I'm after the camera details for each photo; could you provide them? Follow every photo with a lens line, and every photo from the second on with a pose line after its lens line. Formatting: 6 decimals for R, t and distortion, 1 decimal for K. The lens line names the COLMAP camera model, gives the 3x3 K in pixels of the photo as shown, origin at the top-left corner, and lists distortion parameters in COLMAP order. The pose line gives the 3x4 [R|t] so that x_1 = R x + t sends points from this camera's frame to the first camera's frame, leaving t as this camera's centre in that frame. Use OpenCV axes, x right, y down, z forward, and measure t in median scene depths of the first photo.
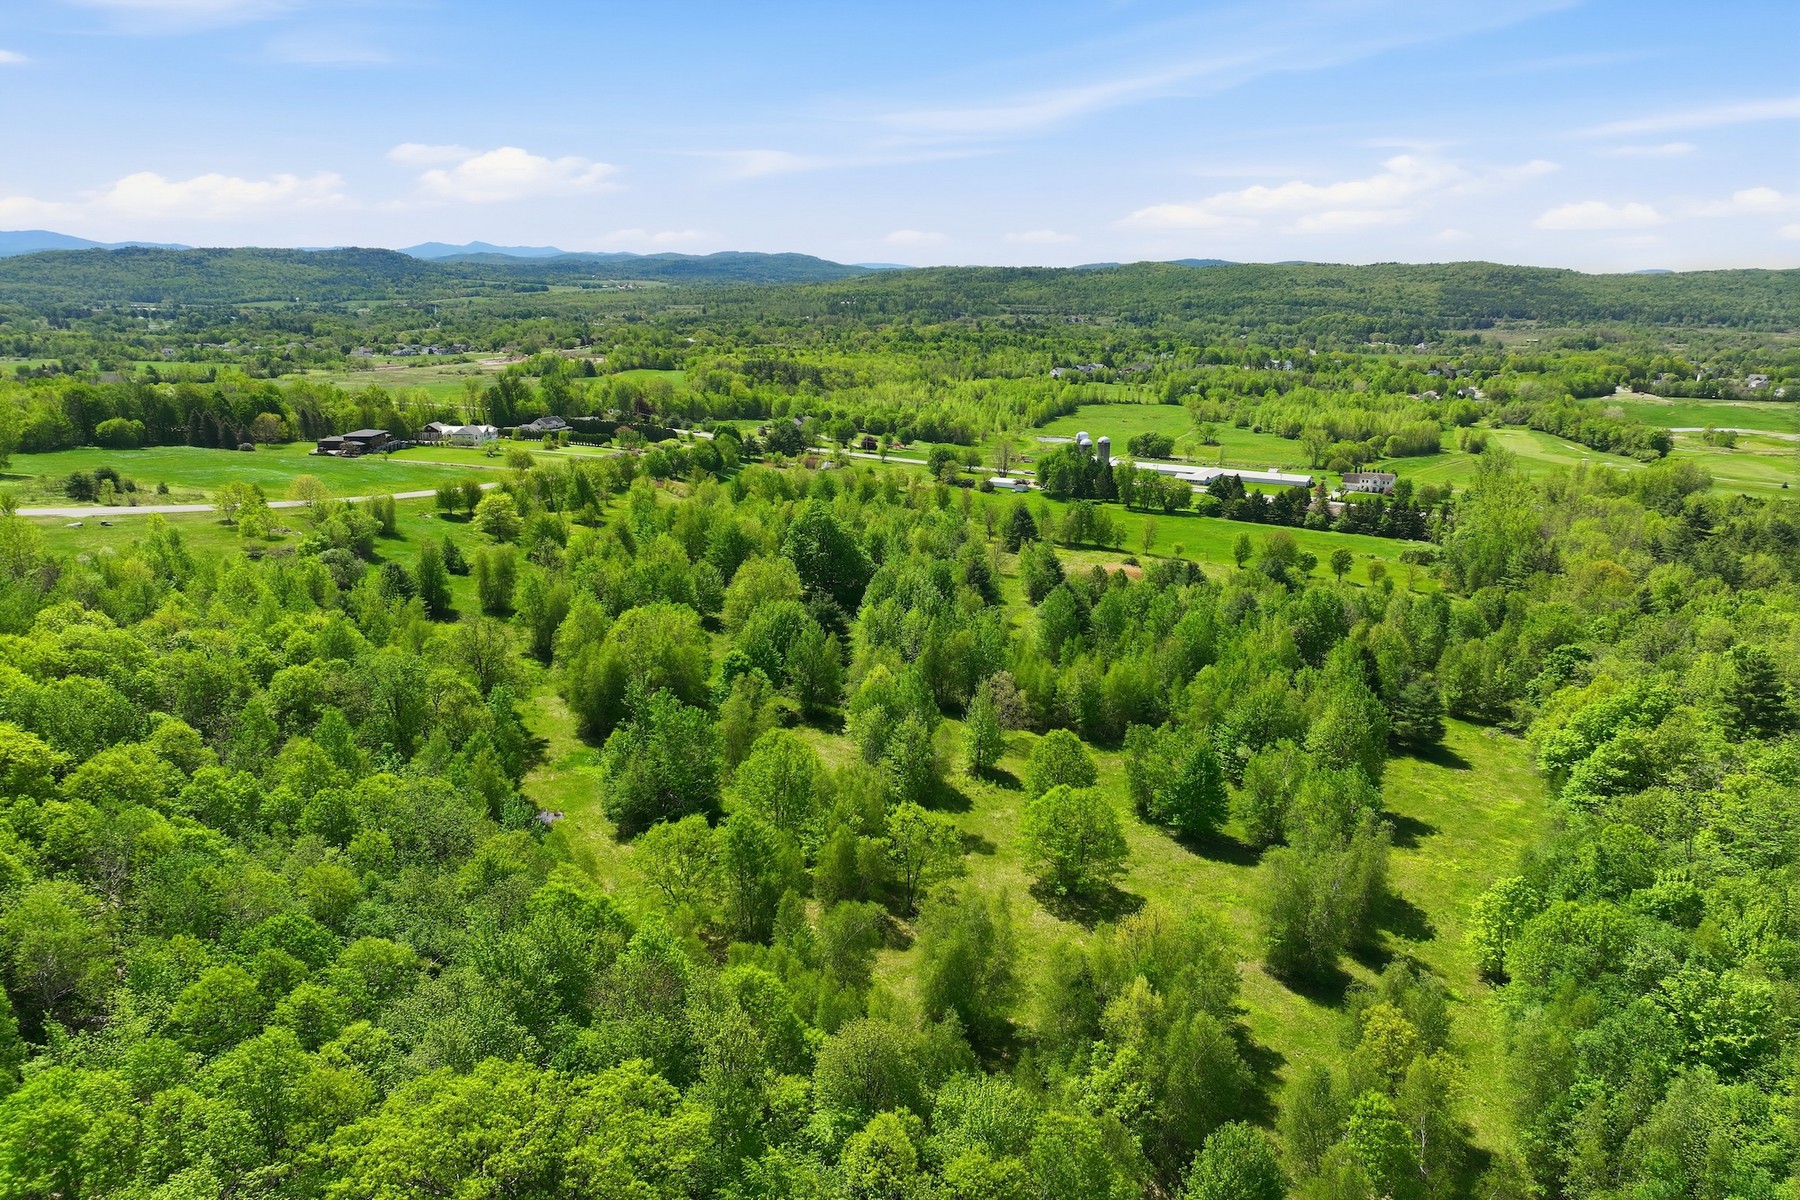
lens RADIAL K [[1252.4, 0, 906.4], [0, 1252.4, 668.9], [0, 0, 1]] dist [0.000722, 0.014419]
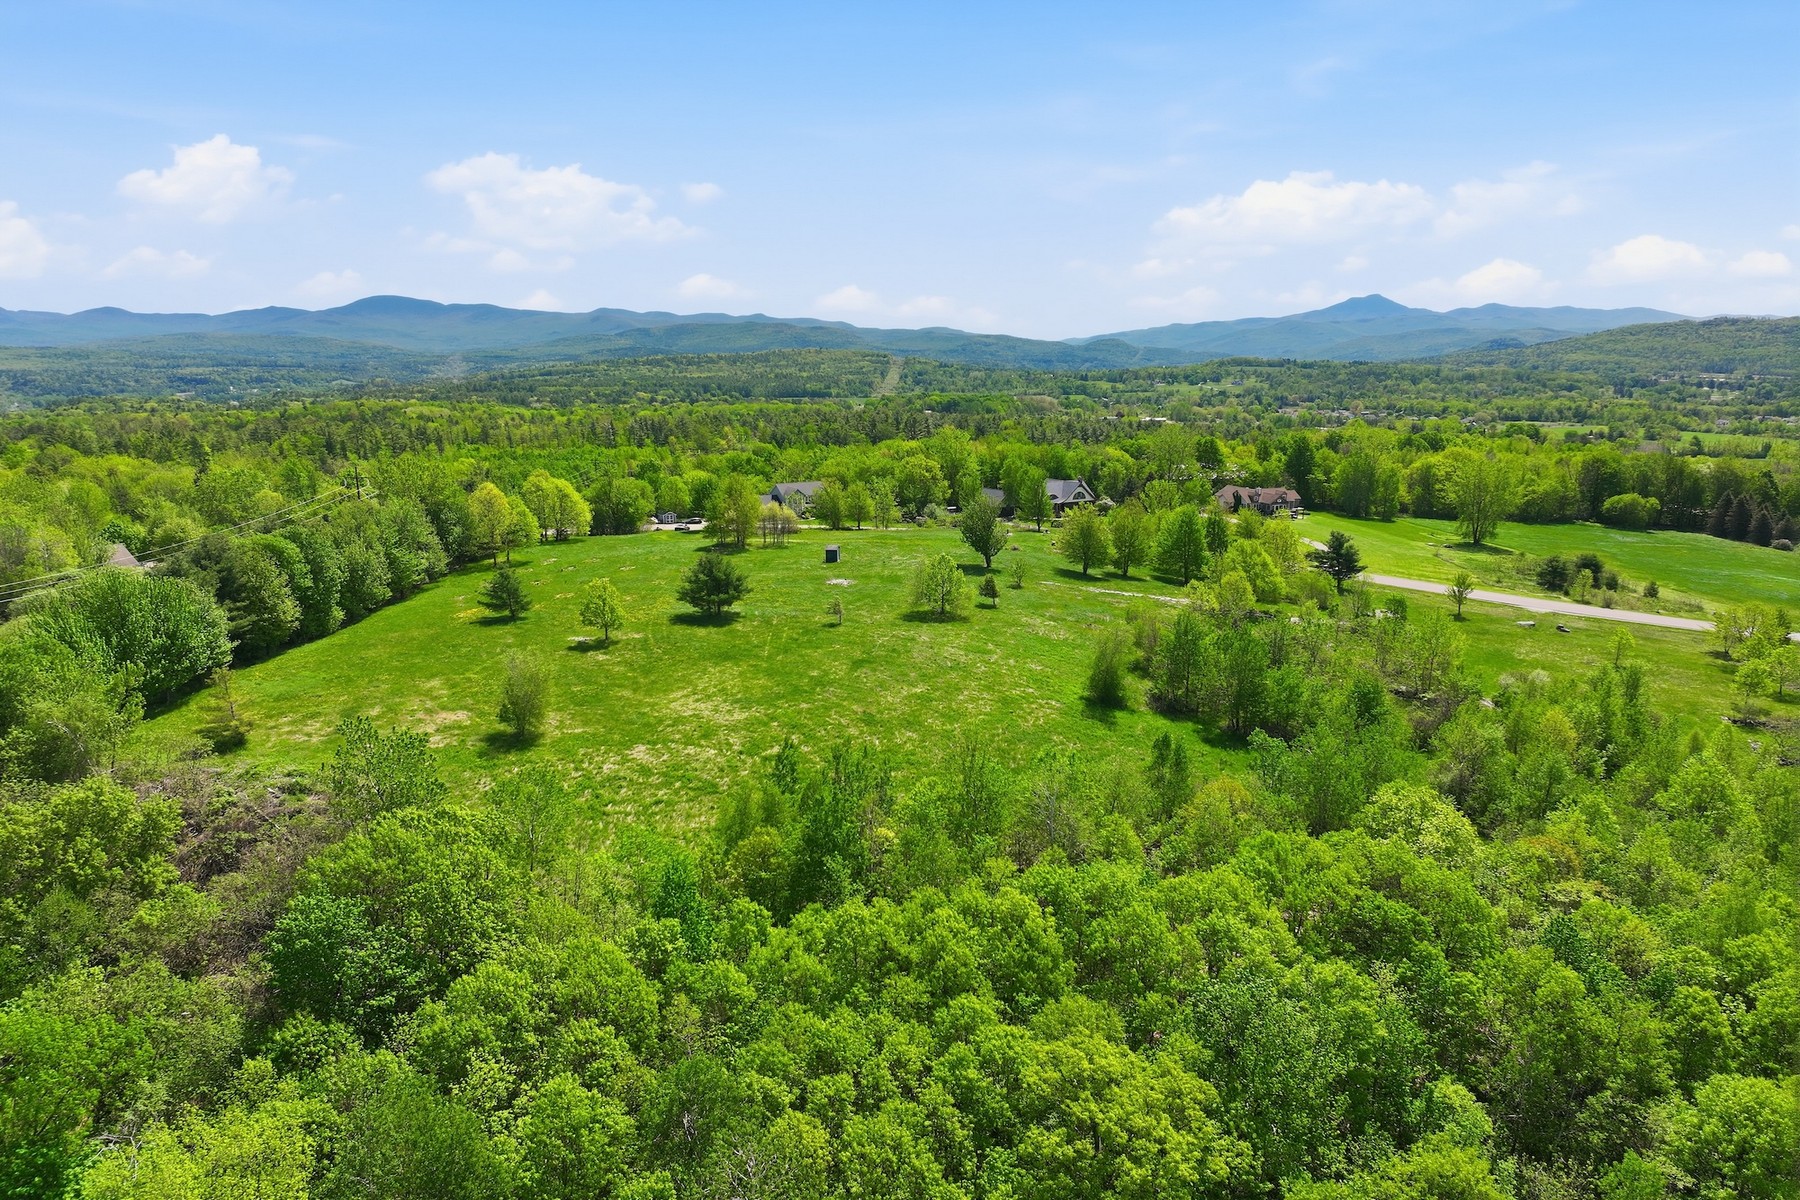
lens RADIAL K [[1252.4, 0, 906.4], [0, 1252.4, 668.9], [0, 0, 1]] dist [0.000722, 0.014419]
pose [[0.464789, 0.215204, -0.858870, -0.040065], [-0.261033, 0.960205, 0.099334, -0.016558], [0.846069, 0.178024, 0.502468, 0.070653]]
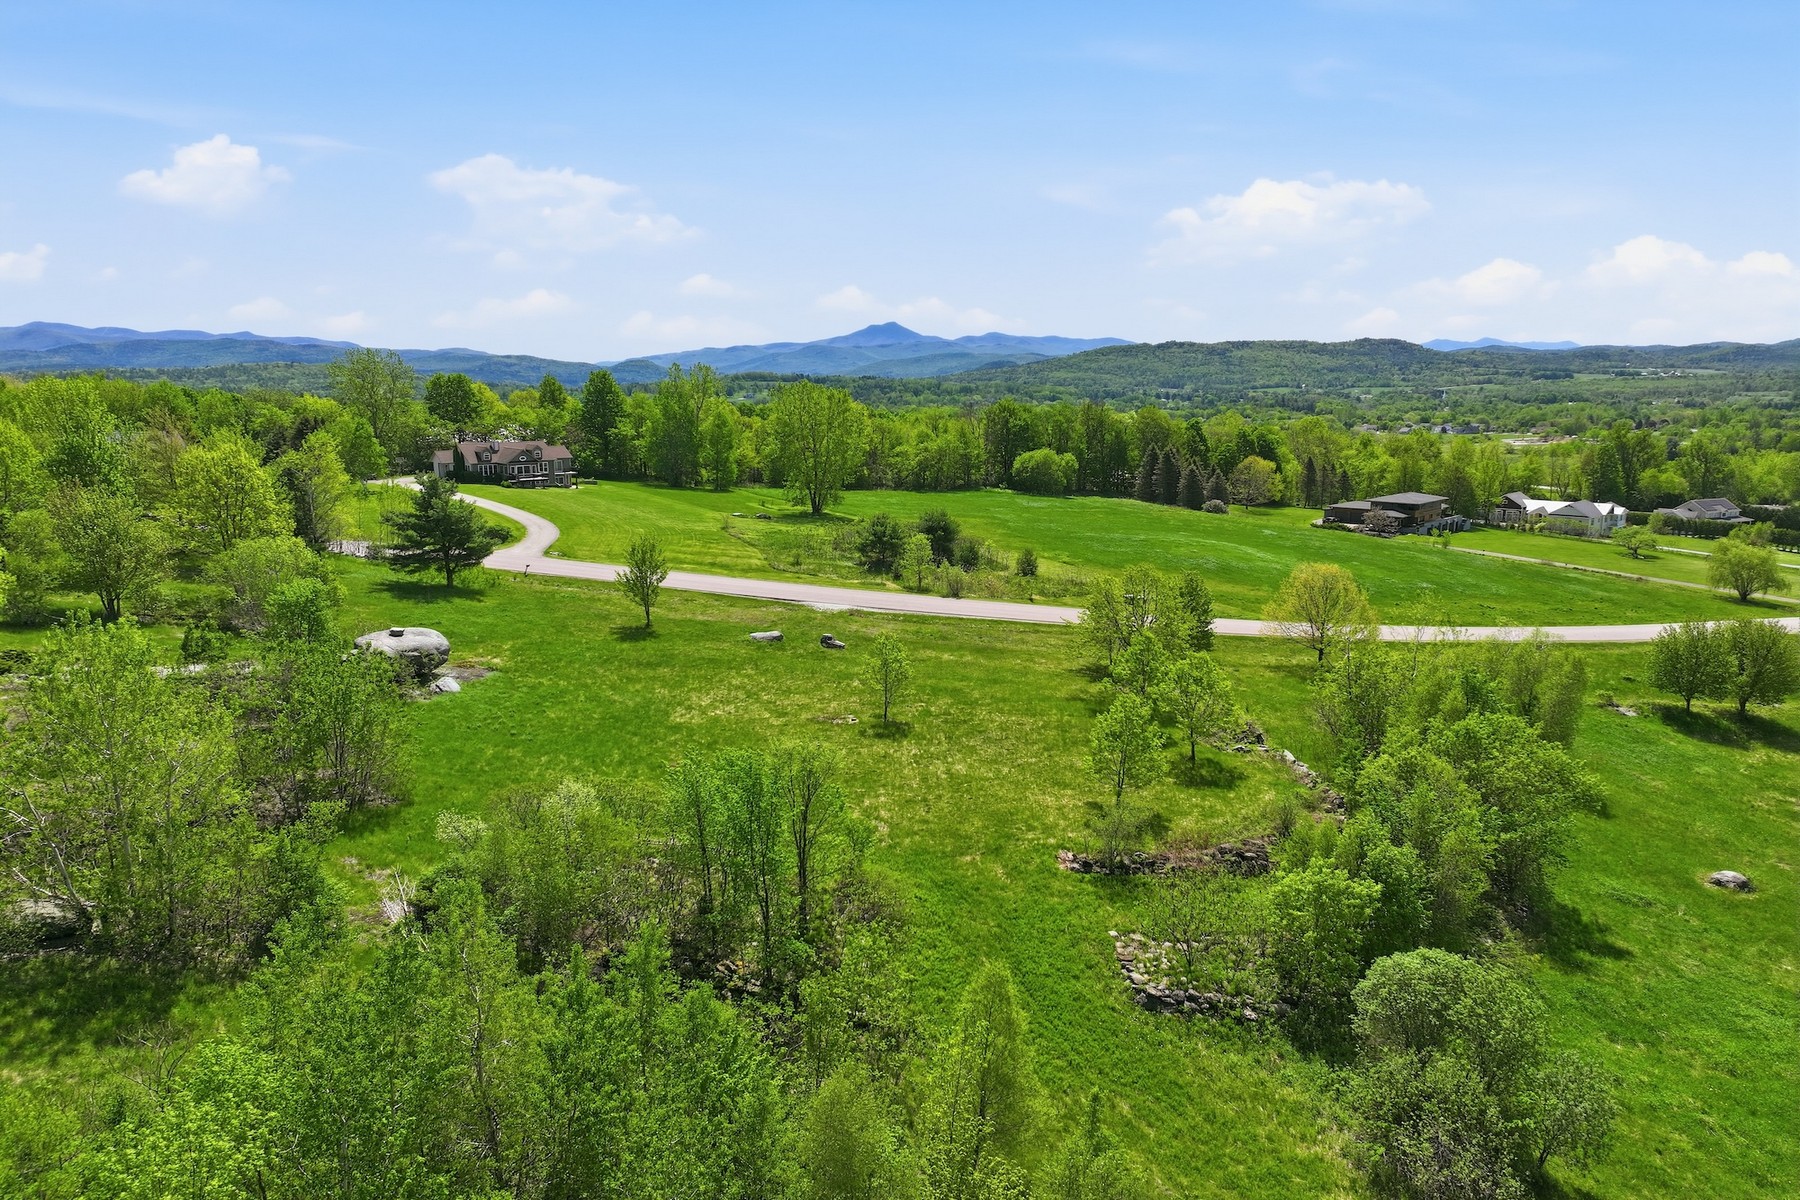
lens RADIAL K [[1252.4, 0, 906.4], [0, 1252.4, 668.9], [0, 0, 1]] dist [0.000722, 0.014419]
pose [[0.742731, 0.150756, -0.652398, -0.096326], [-0.197762, 0.980249, 0.001371, -0.029795], [0.639719, 0.128001, 0.757876, 0.190900]]
